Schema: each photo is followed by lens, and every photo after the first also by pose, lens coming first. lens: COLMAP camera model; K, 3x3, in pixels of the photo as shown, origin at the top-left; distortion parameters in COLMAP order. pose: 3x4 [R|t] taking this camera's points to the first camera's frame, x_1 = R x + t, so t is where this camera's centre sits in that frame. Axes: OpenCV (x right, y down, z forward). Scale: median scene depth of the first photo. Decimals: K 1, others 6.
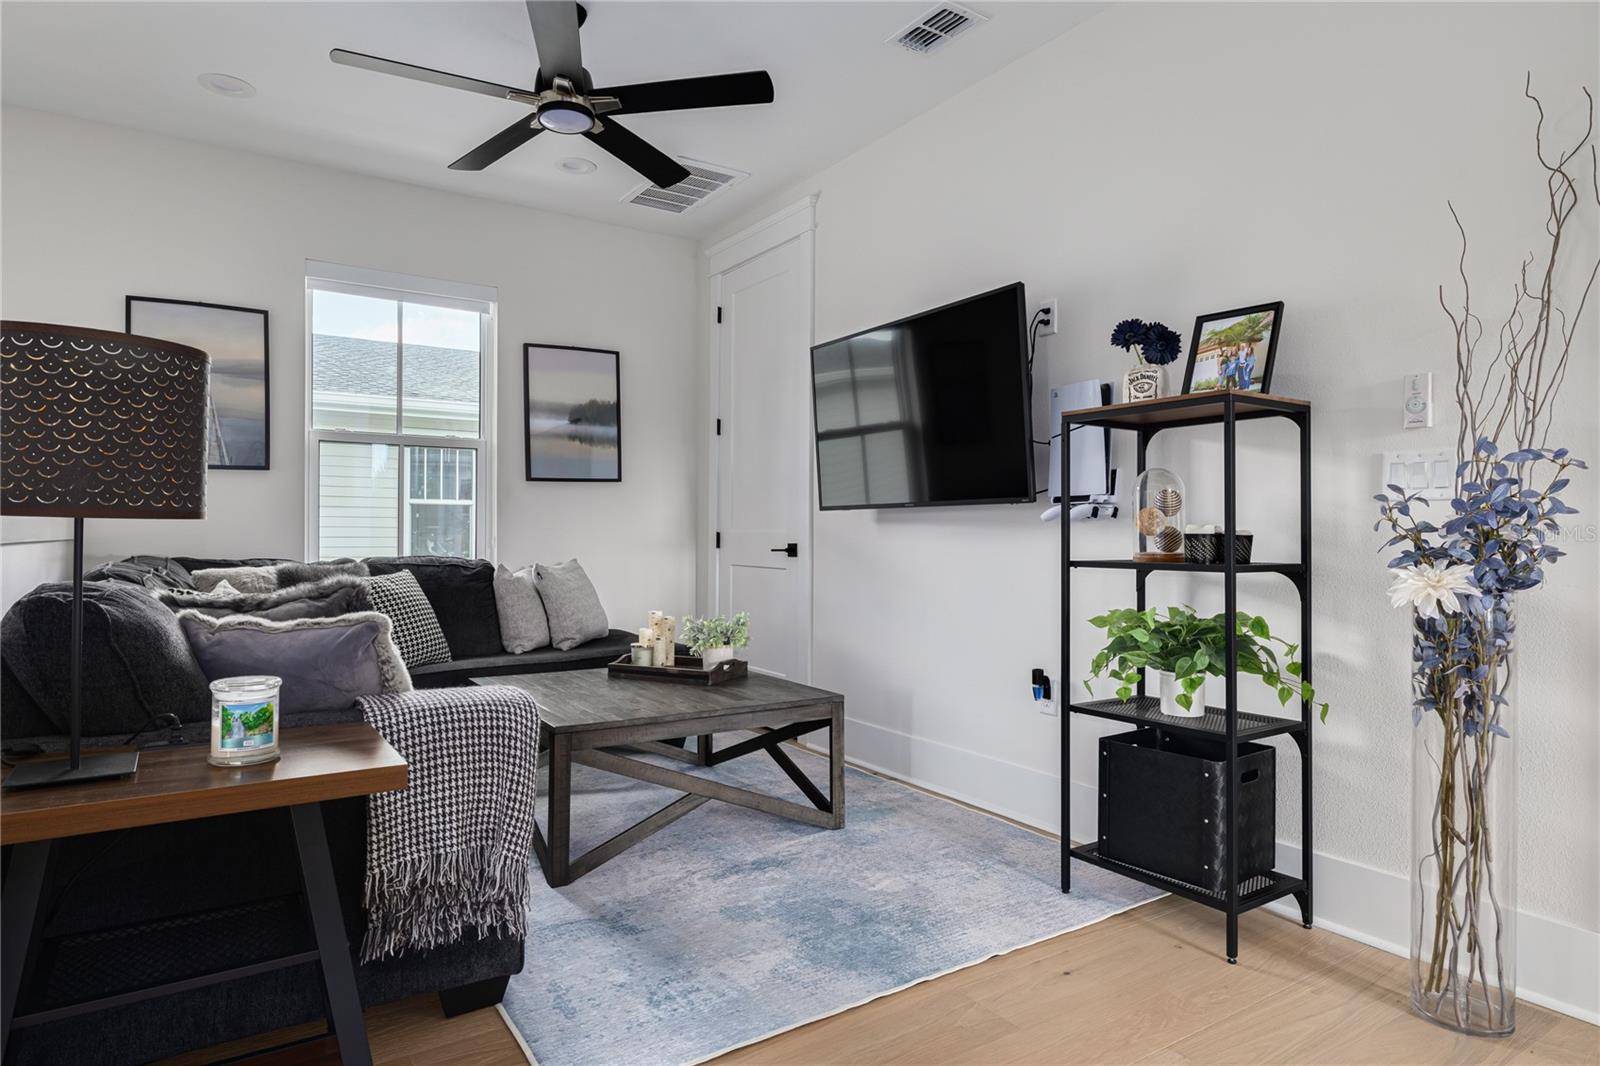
lens RADIAL K [[907.0, 0, 802.9], [0, 907.0, 532.1], [0, 0, 1]] dist [-0.001927, -0.001562]
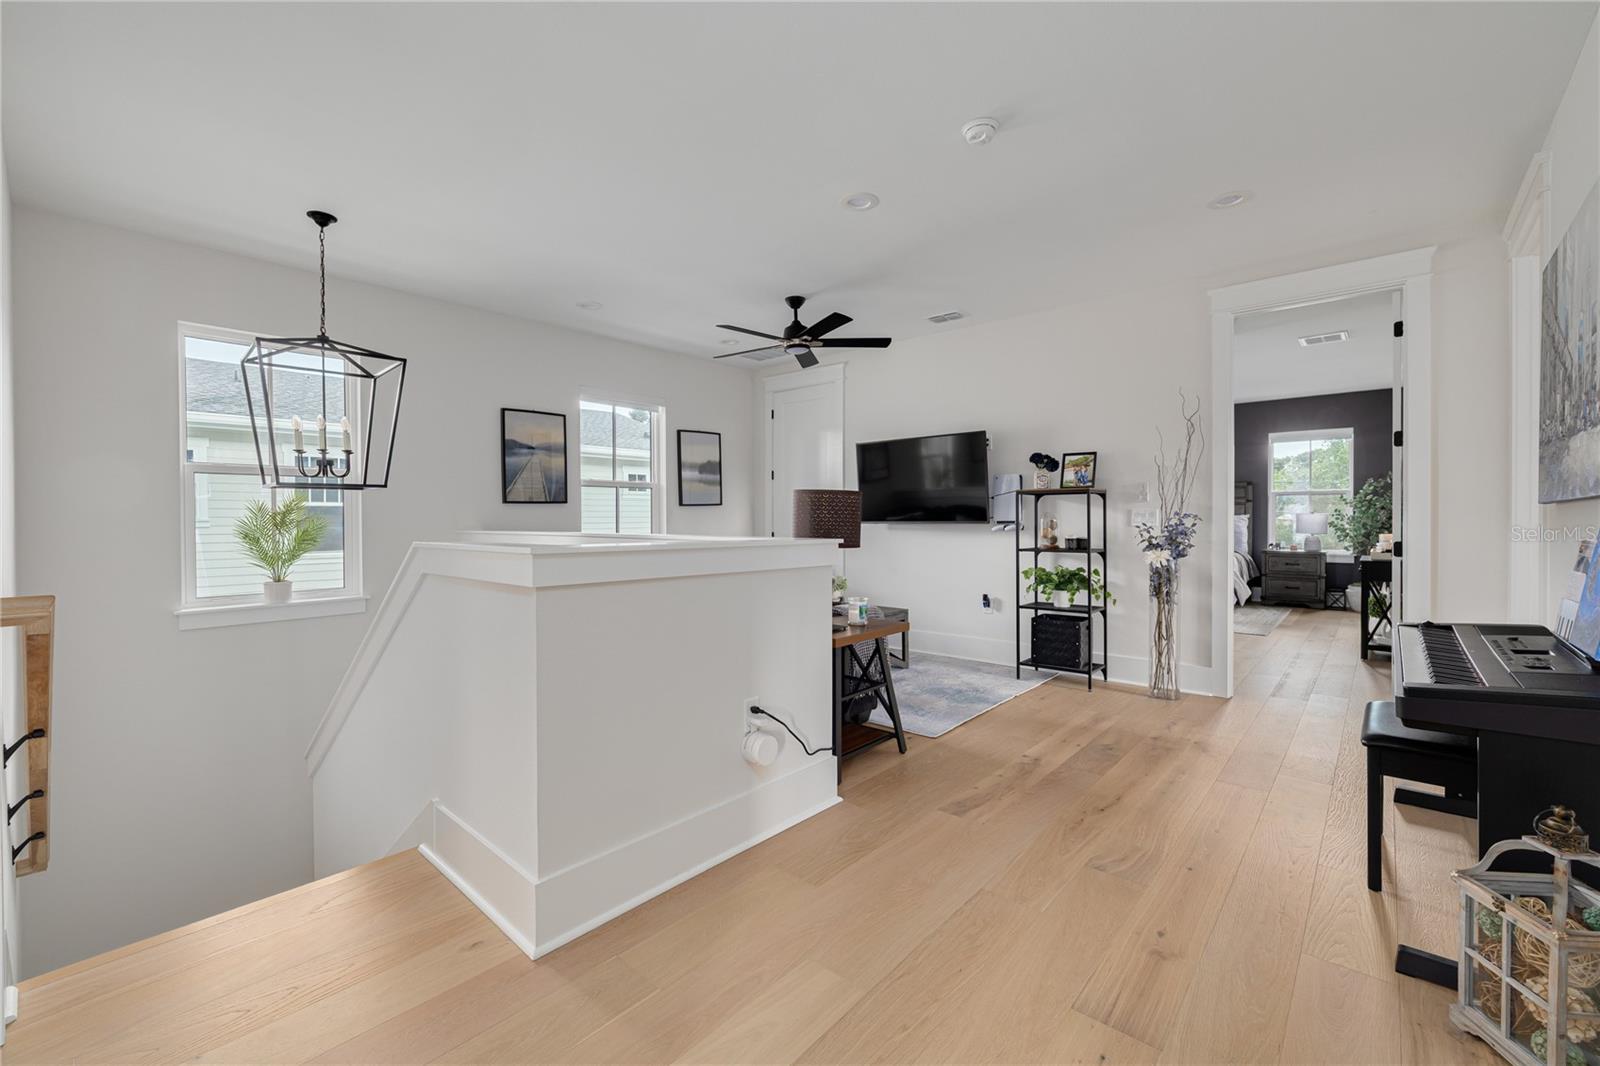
lens RADIAL K [[665.8, 0, 794.4], [0, 665.8, 526.8], [0, 0, 1]] dist [-0.000058, 0.000524]
pose [[0.964948, -0.012165, 0.262158, -0.852039], [0.007616, 0.999802, 0.018363, -0.073767], [-0.262330, -0.015723, 0.964850, -0.671481]]
